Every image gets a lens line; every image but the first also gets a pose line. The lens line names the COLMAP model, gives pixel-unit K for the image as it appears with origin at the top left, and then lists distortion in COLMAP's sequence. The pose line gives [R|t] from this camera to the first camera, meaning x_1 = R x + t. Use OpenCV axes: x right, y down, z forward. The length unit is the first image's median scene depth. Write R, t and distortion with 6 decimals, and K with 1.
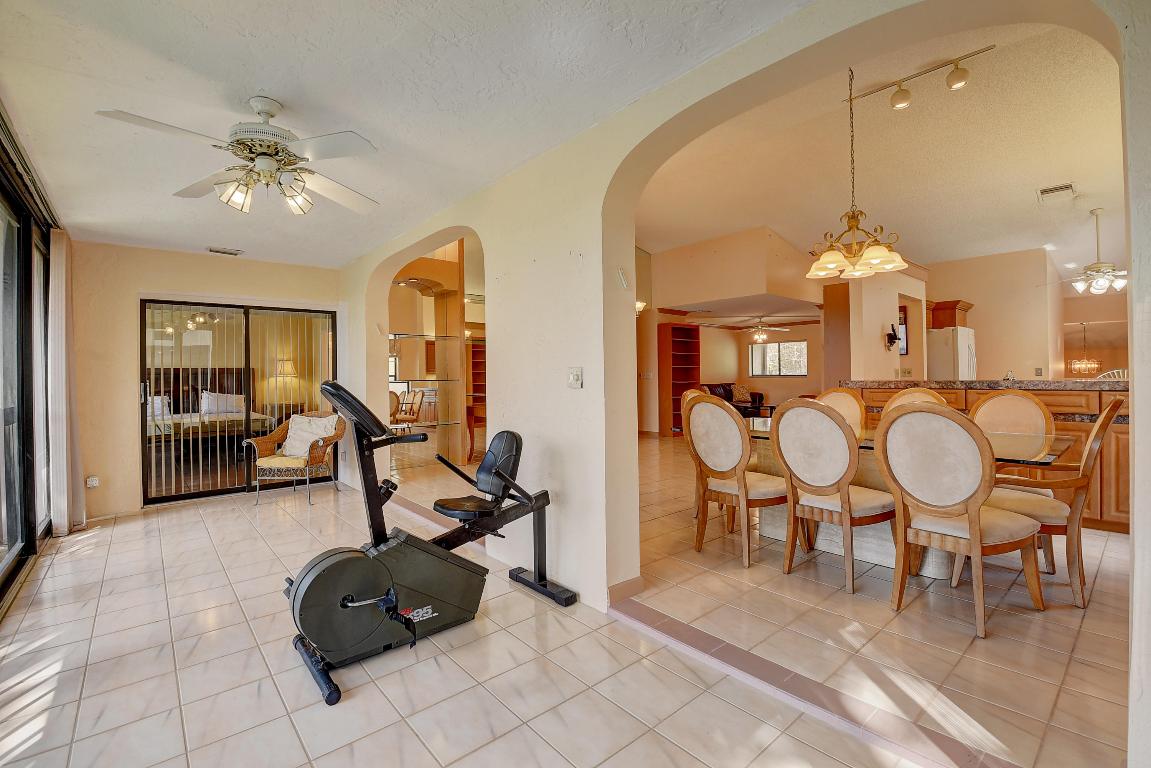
lens RADIAL K [[508.1, 0, 576.4], [0, 508.1, 376.0], [0, 0, 1]] dist [-0.009338, -0.011702]
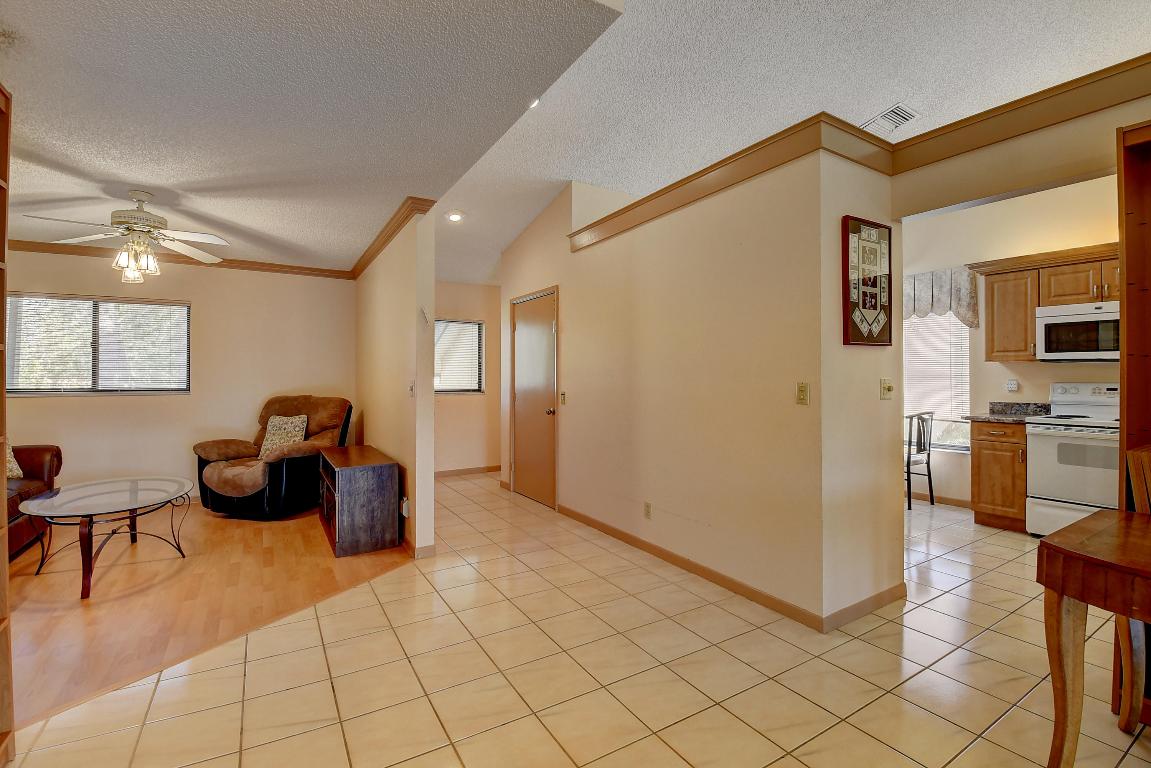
lens RADIAL K [[508.1, 0, 577.4], [0, 508.1, 371.4], [0, 0, 1]] dist [-0.009338, -0.011702]
pose [[0.155577, 0.025211, 0.987502, 0.148337], [0.000710, 0.999671, -0.025634, -0.008521], [-0.987824, 0.004689, 0.155508, 0.878308]]
